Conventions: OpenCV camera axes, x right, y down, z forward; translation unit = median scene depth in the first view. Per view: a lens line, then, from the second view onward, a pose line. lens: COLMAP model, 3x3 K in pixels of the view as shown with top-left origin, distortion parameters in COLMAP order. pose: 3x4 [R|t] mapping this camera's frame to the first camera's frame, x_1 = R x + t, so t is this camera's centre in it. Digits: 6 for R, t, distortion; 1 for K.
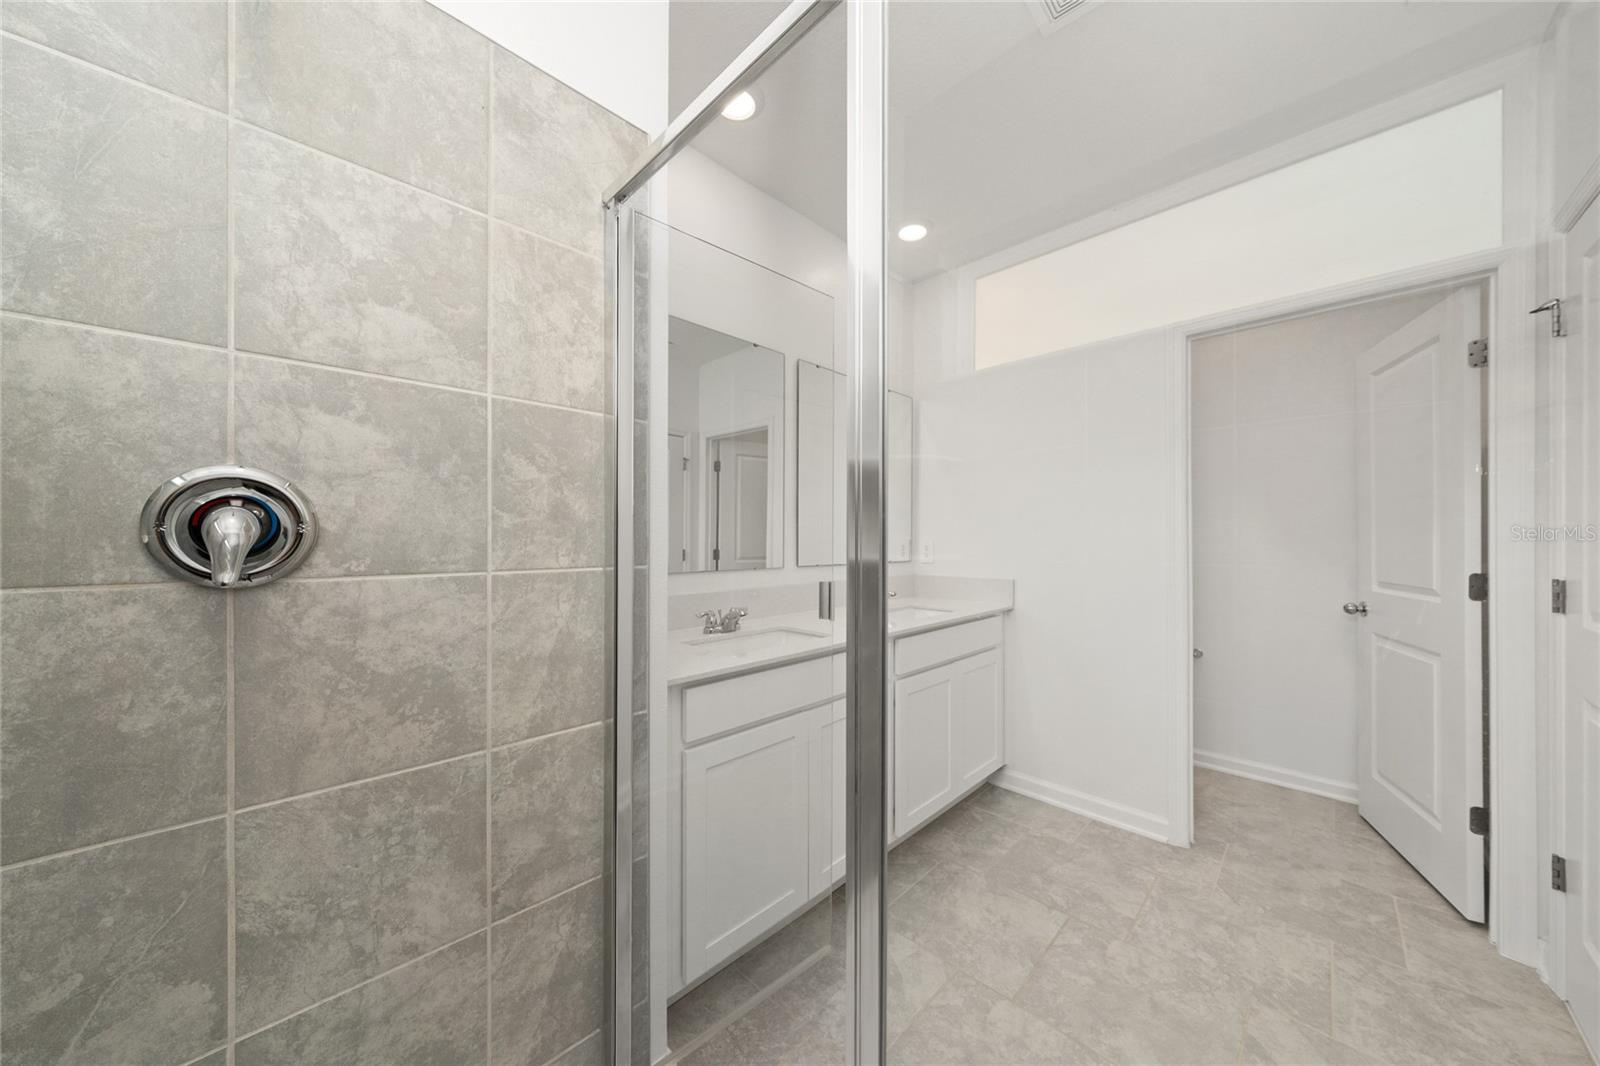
lens RADIAL K [[559.0, 0, 767.8], [0, 559.0, 529.3], [0, 0, 1]] dist [-0.000636, 0.000623]
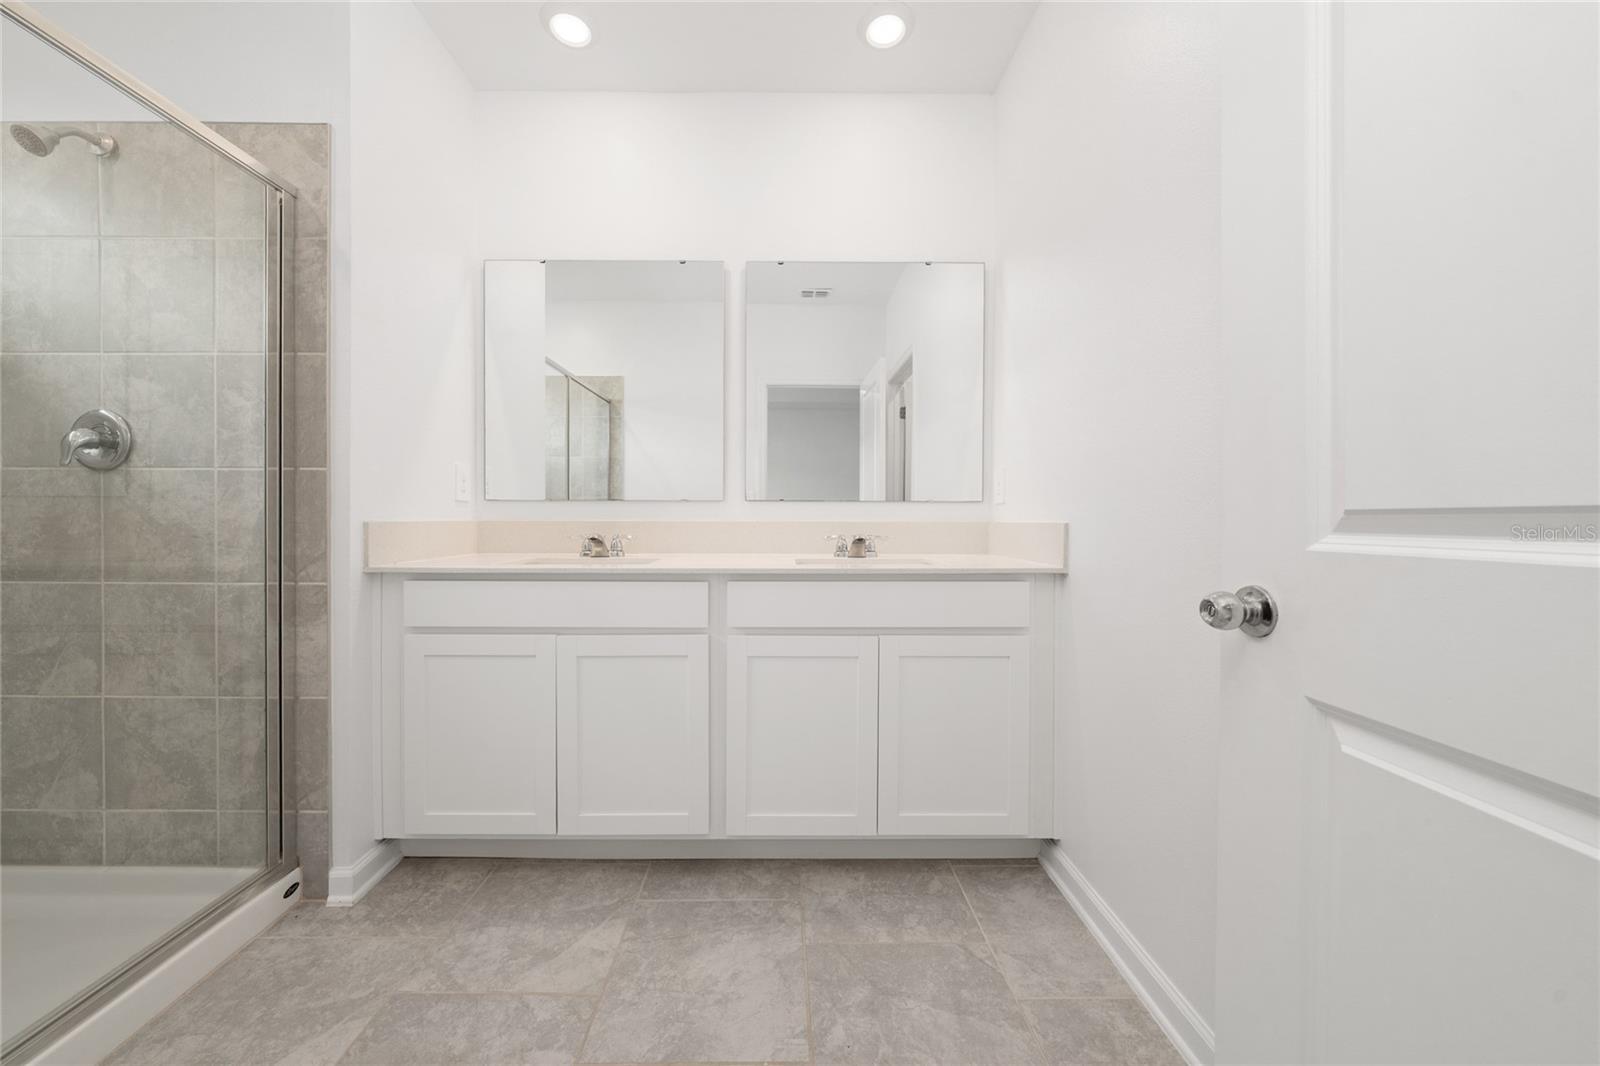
lens RADIAL K [[559.0, 0, 796.0], [0, 559.0, 528.4], [0, 0, 1]] dist [-0.000636, 0.000623]
pose [[0.709196, 0.008789, -0.704957, 0.764488], [-0.000845, 0.999932, 0.011617, 0.108419], [0.705011, -0.007643, 0.709155, 0.477089]]
